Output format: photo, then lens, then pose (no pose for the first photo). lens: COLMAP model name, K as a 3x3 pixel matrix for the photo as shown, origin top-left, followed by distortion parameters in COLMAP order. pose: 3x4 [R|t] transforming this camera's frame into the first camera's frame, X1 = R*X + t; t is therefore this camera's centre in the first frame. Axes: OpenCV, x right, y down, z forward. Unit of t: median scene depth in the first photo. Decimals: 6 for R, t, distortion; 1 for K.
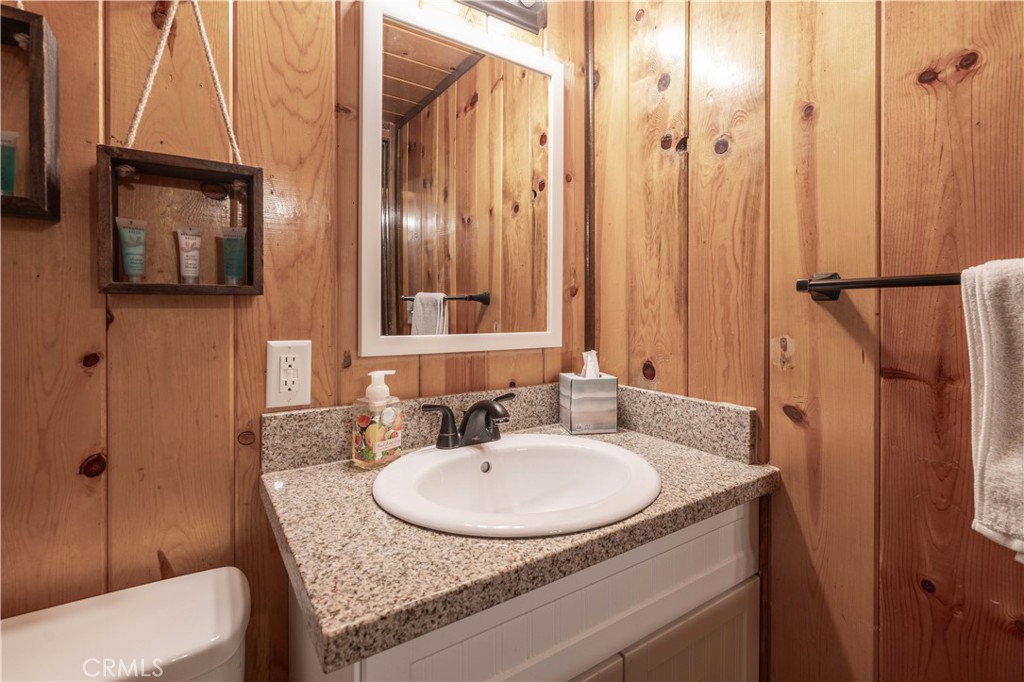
lens RADIAL K [[474.5, 0, 514.9], [0, 474.5, 309.3], [0, 0, 1]] dist [0.003018, -0.000221]
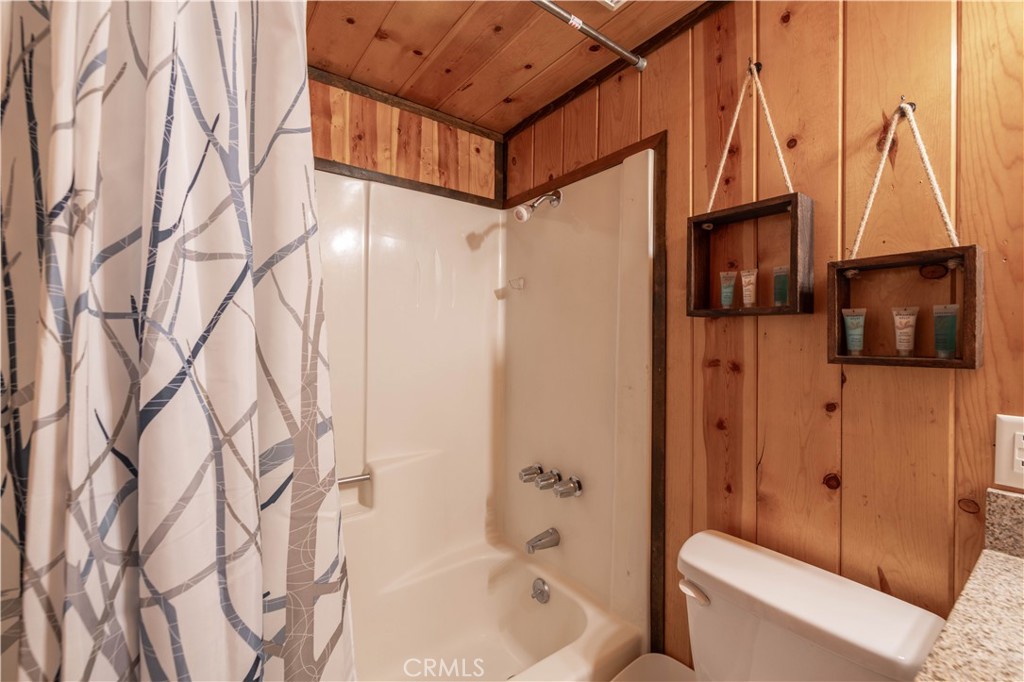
lens RADIAL K [[438.1, 0, 512.8], [0, 438.1, 337.9], [0, 0, 1]] dist [-0.000311, -0.000011]
pose [[0.049224, 0.002709, -0.998784, 0.358759], [-0.011562, 0.999931, 0.002143, -0.088750], [0.998721, 0.011442, 0.049252, -0.030884]]
